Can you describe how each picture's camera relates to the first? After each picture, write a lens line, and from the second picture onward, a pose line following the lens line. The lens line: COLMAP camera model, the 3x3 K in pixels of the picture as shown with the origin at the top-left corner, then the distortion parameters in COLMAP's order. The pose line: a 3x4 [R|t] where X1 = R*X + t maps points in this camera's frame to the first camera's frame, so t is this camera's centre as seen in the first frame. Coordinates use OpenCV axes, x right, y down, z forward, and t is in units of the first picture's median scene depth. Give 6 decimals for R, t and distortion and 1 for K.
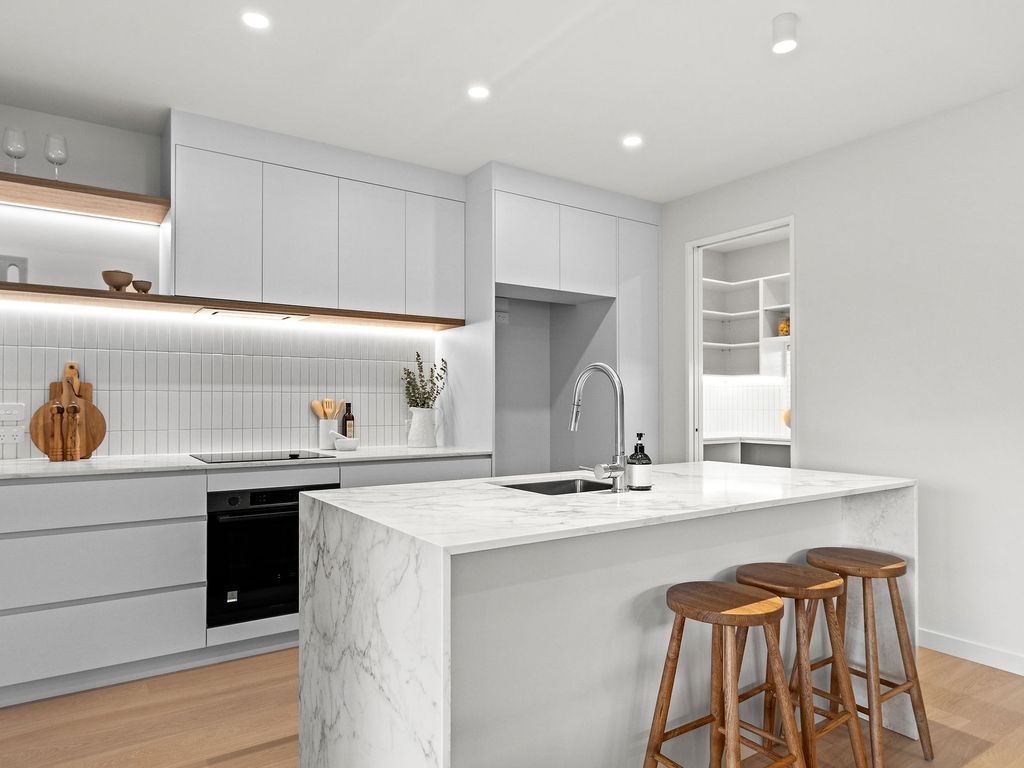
lens RADIAL K [[647.8, 0, 514.4], [0, 647.8, 389.6], [0, 0, 1]] dist [-0.000447, -0.001019]
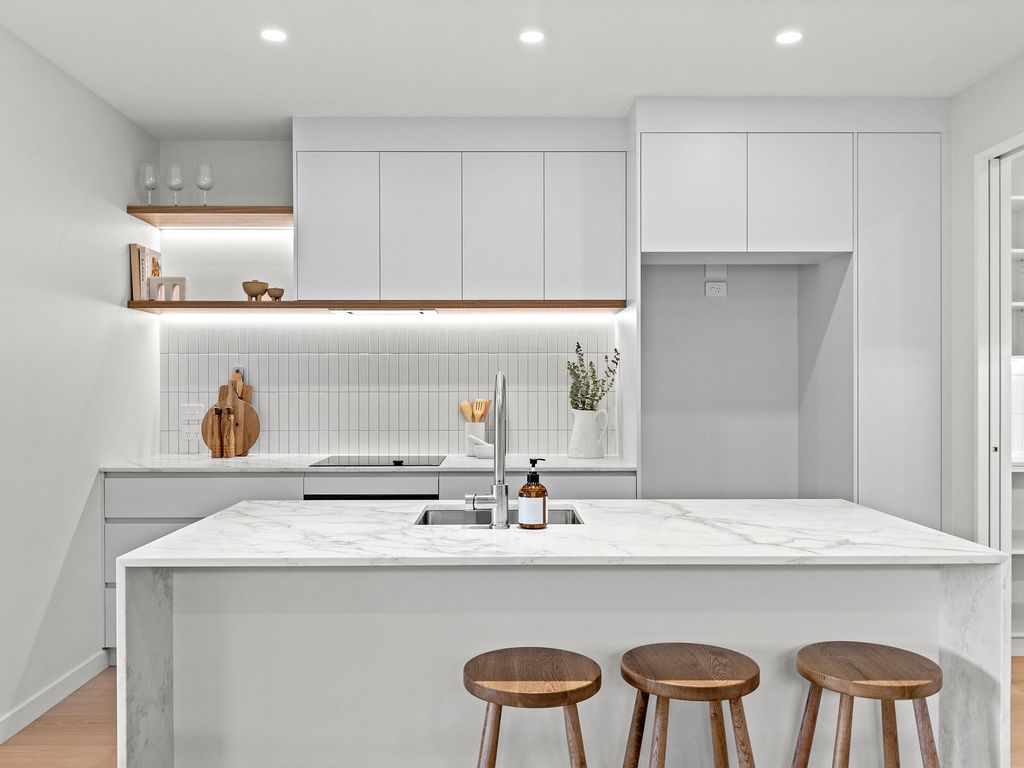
lens RADIAL K [[853.6, 0, 512.0], [0, 853.6, 384.0], [0, 0, 1]] dist [0.004941, -0.002000]
pose [[0.832855, -0.004122, -0.553476, 0.492544], [0.014002, 0.999809, 0.013624, -0.026657], [0.553314, -0.019096, 0.832754, 0.060831]]
